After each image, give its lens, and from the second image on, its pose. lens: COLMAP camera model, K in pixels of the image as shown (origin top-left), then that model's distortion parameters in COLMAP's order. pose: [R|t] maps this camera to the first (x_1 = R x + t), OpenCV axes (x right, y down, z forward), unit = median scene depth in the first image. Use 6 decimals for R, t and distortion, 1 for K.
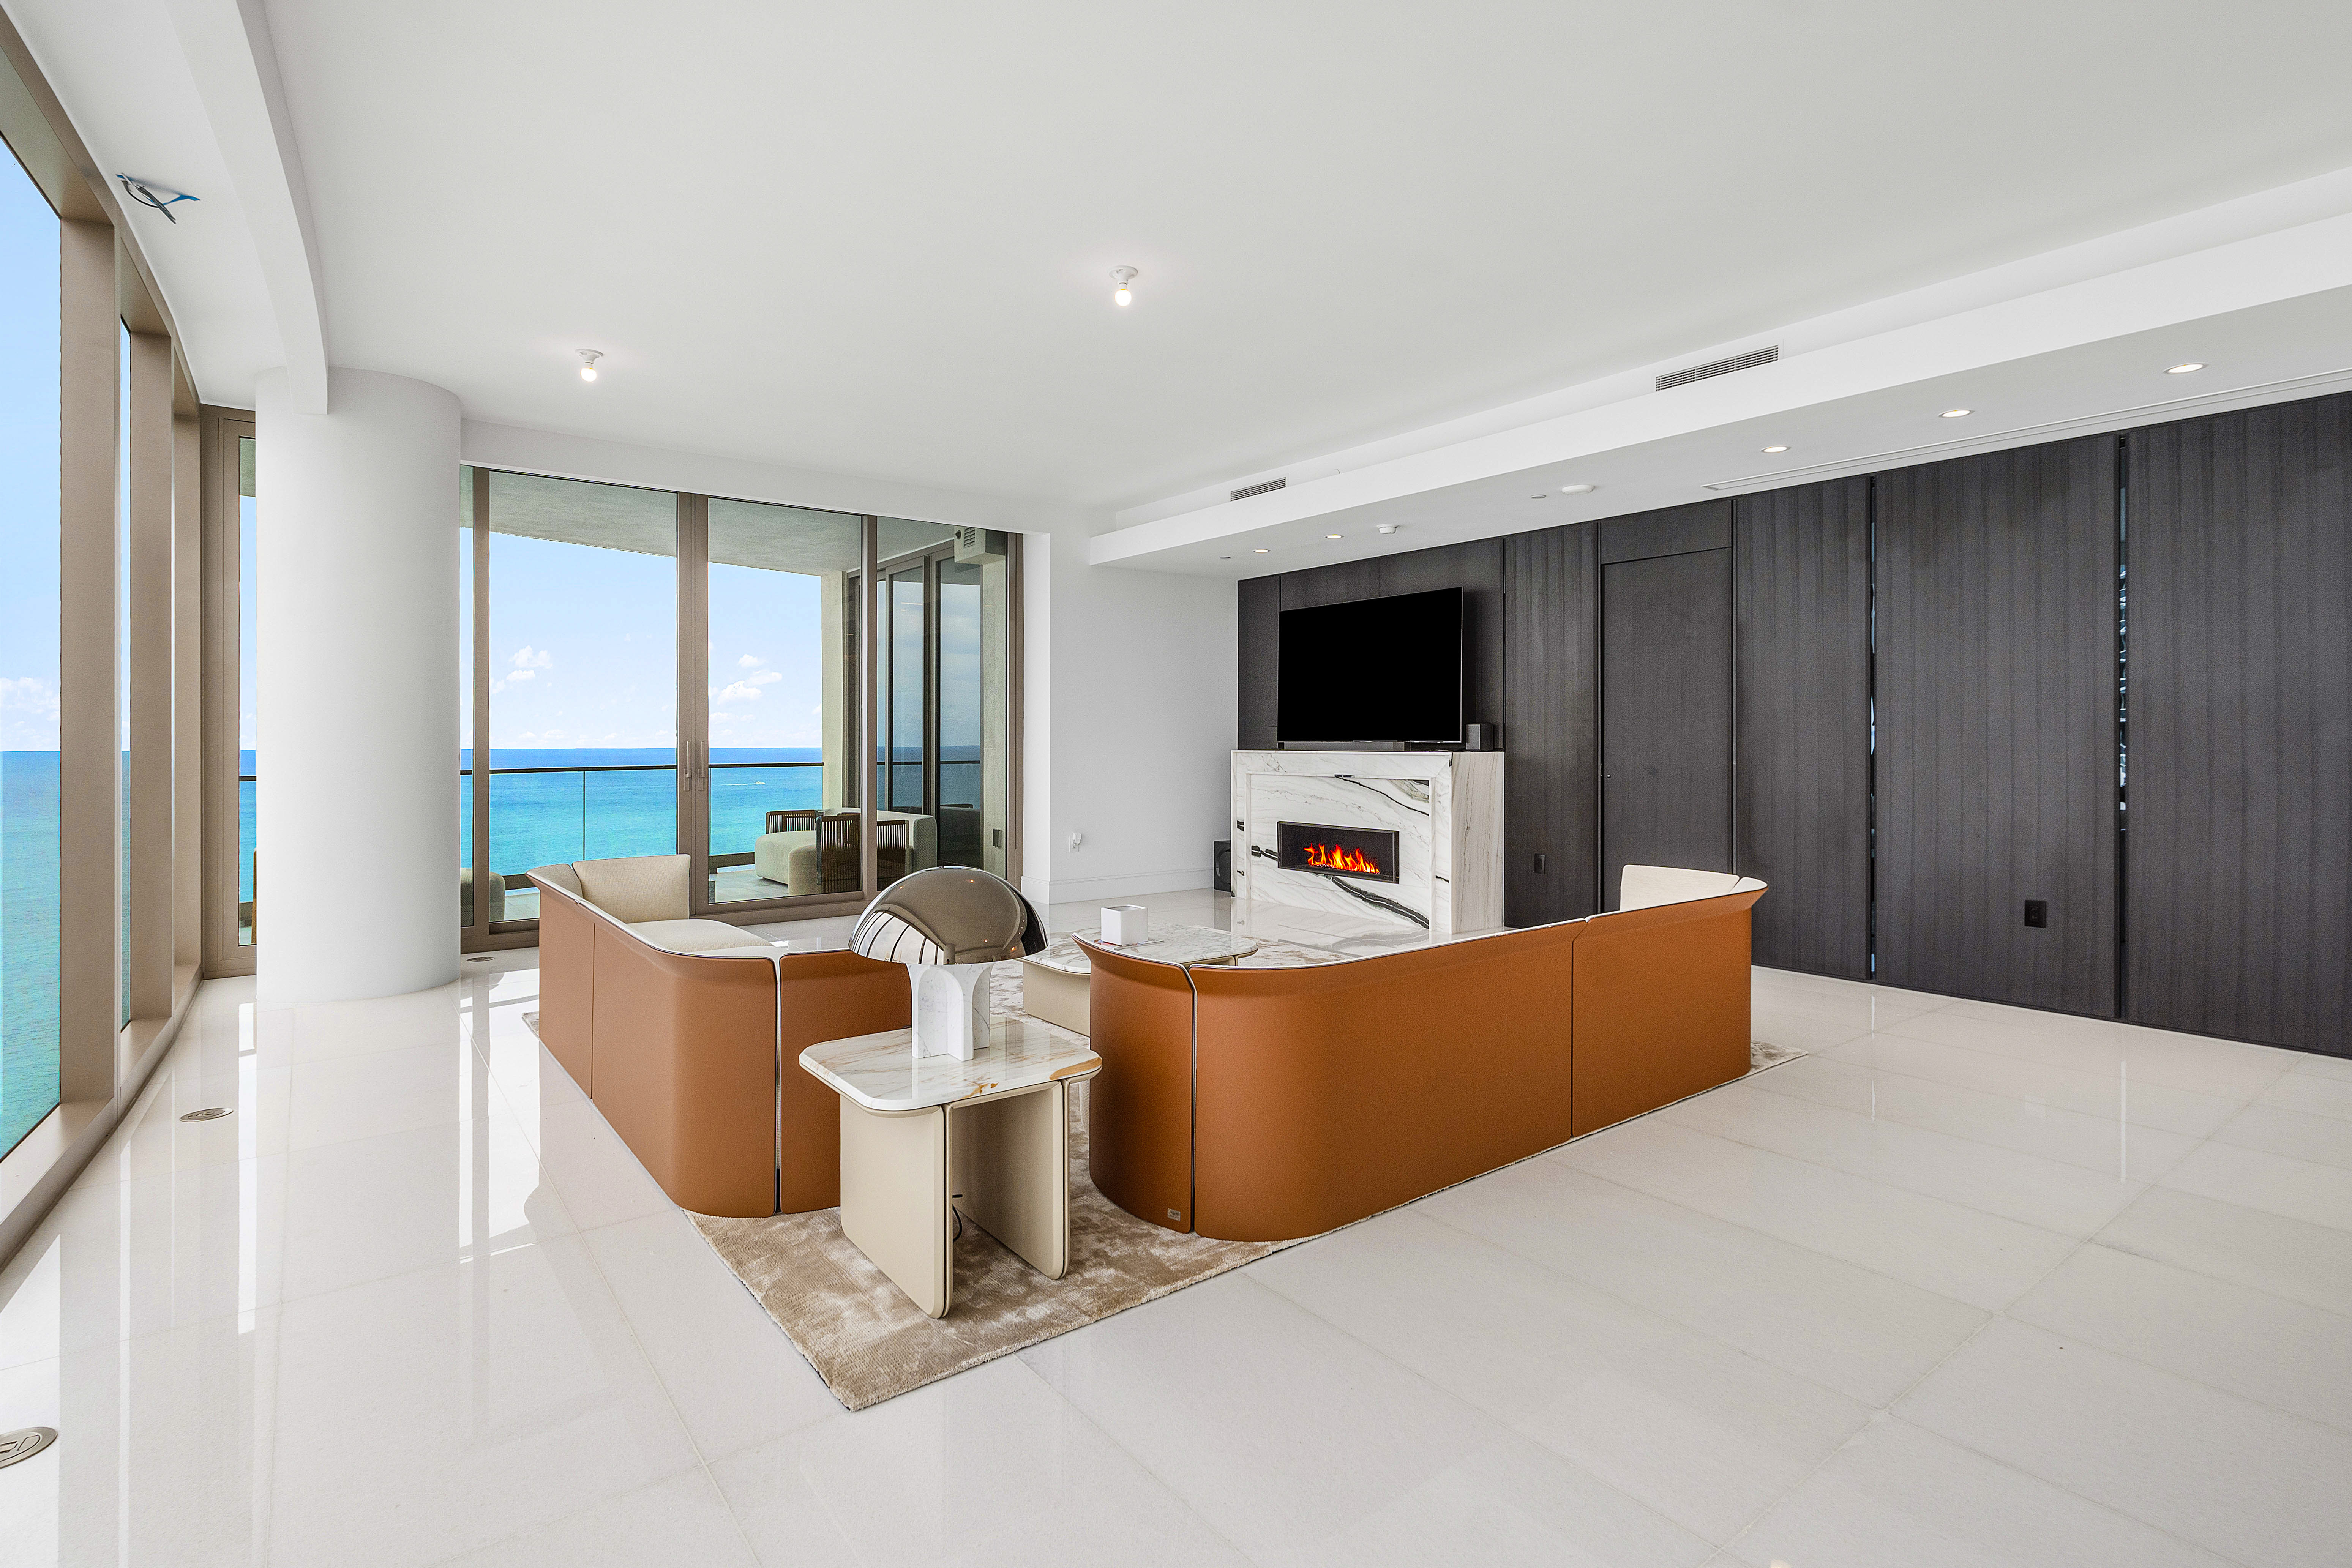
lens RADIAL K [[1156.4, 0, 1192.2], [0, 1156.4, 739.3], [0, 0, 1]] dist [-0.000850, 0.000547]
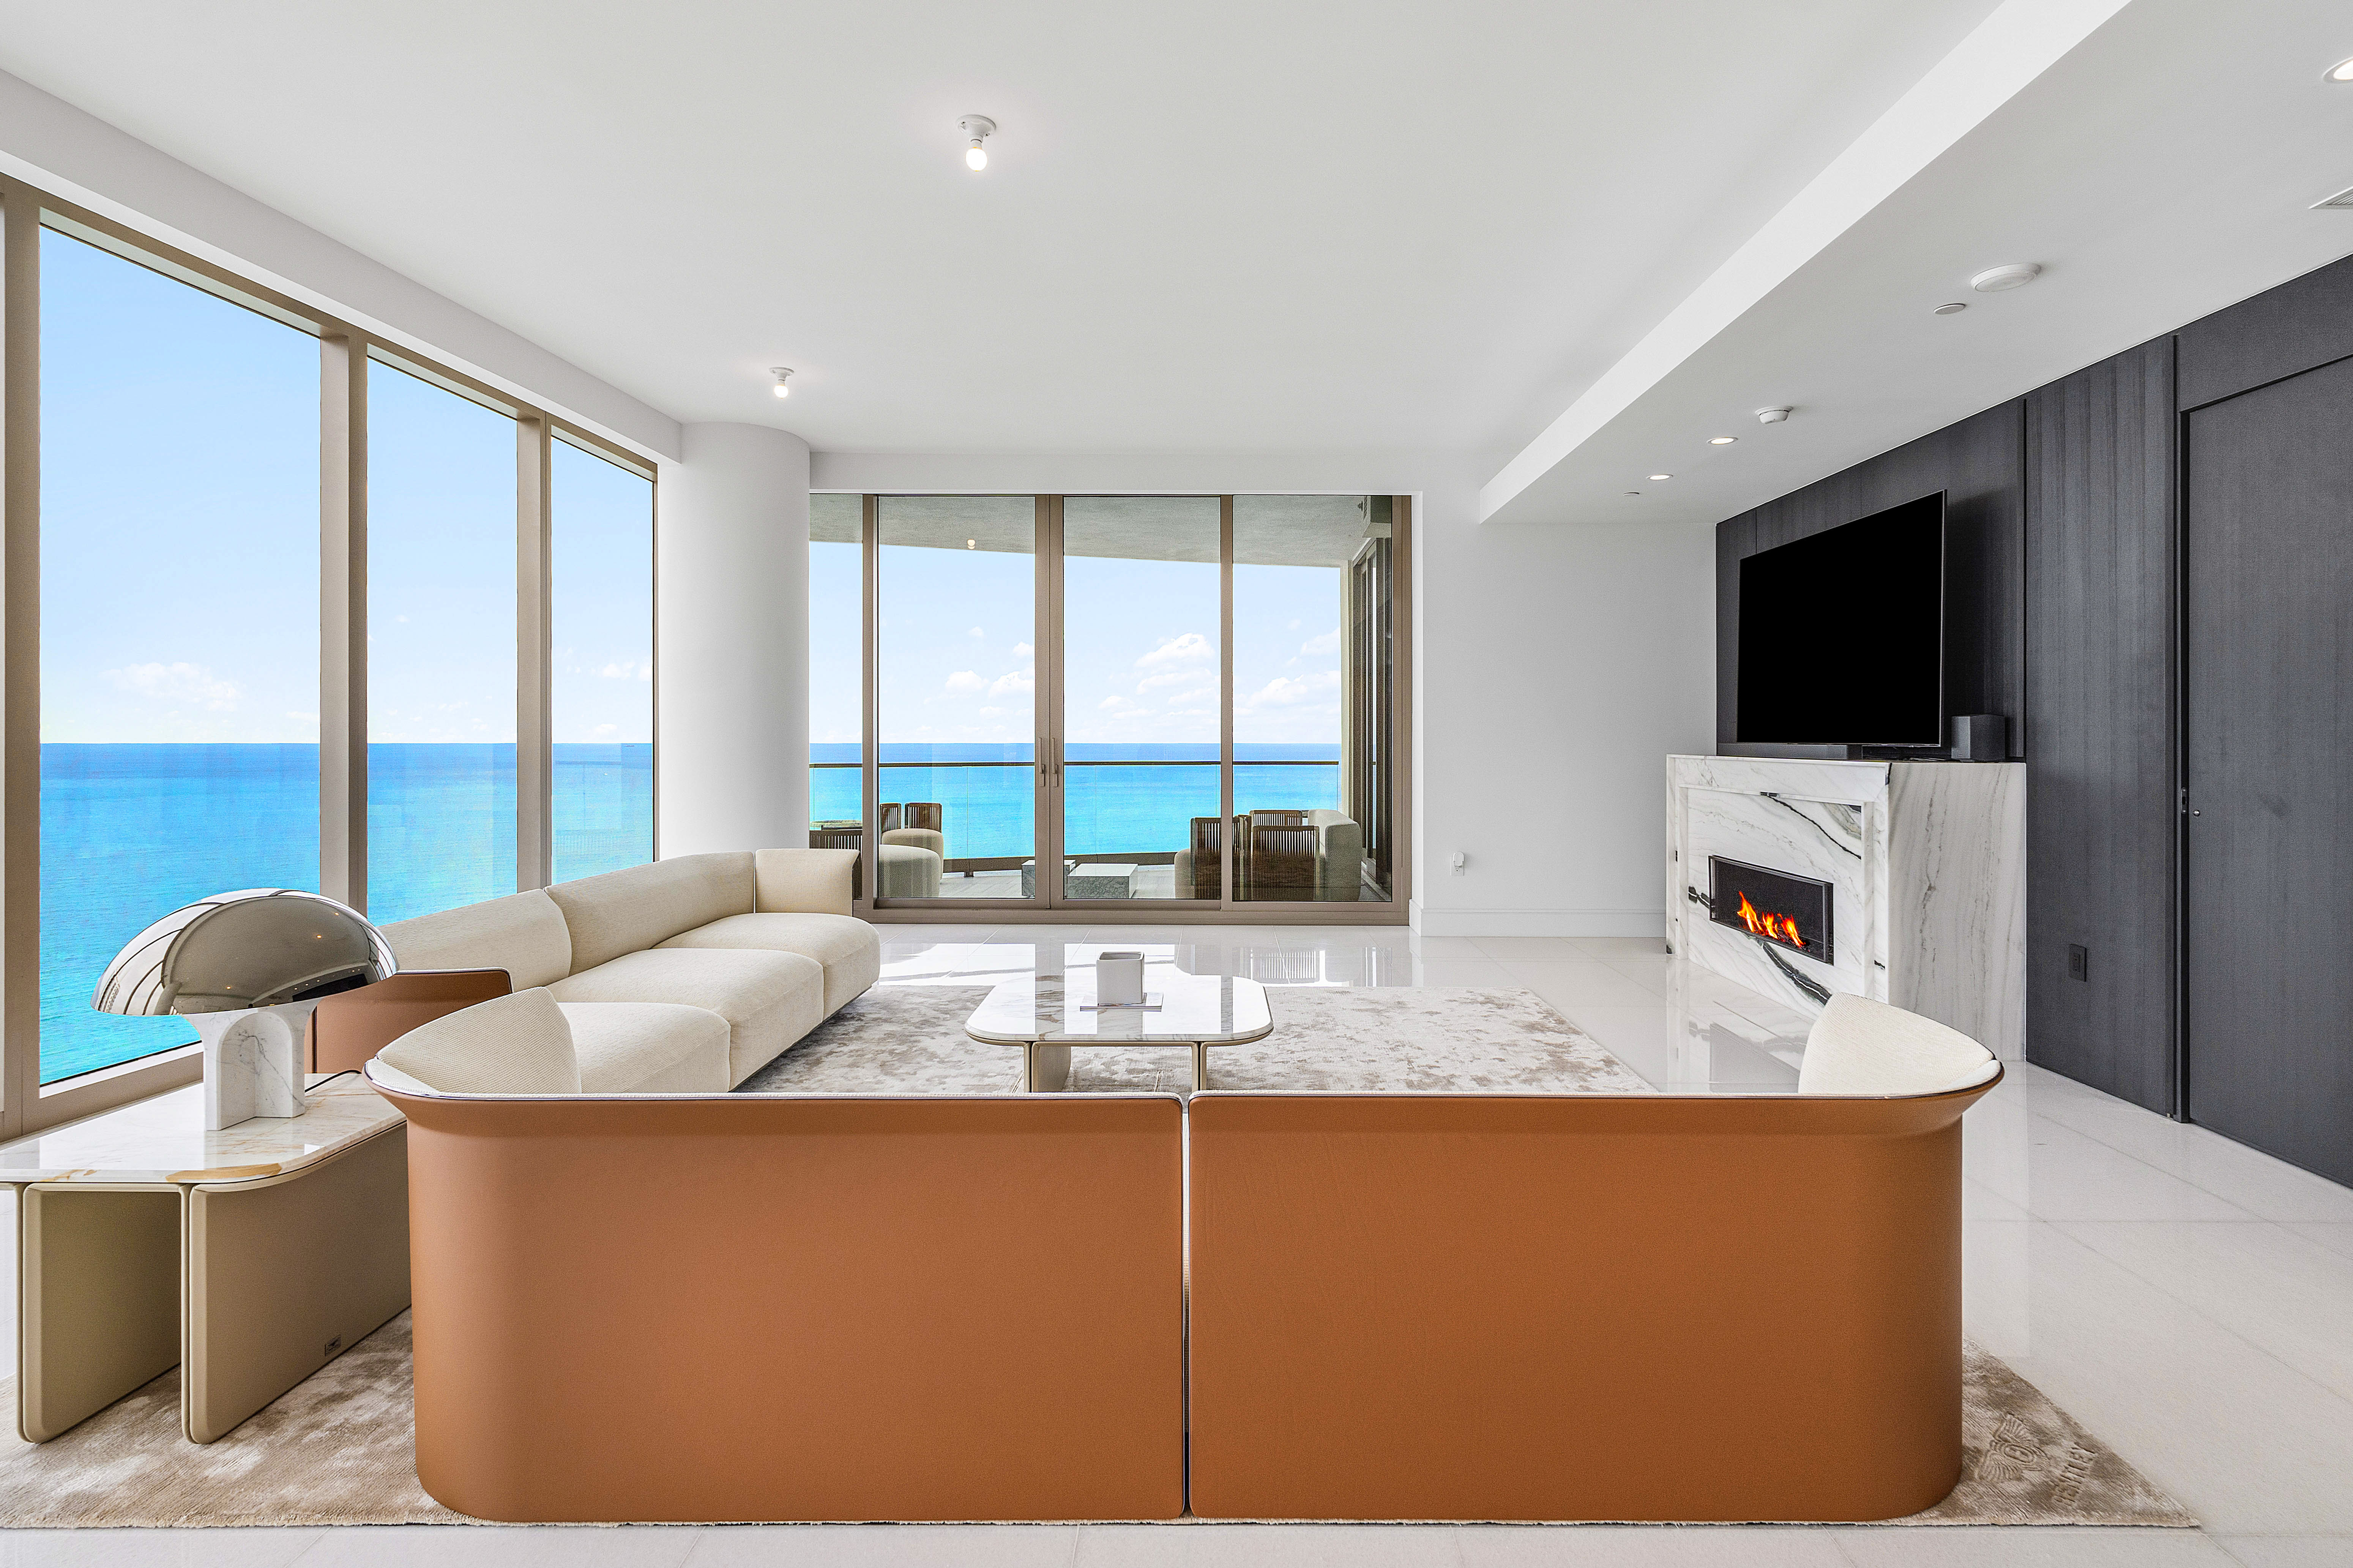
lens RADIAL K [[1157.1, 0, 1192.7], [0, 1157.1, 739.3], [0, 0, 1]] dist [-0.000850, 0.000547]
pose [[0.783389, 0.006639, -0.621496, 0.302759], [-0.005418, 0.999978, 0.003853, -0.001373], [0.621508, 0.000349, 0.783408, 0.279733]]
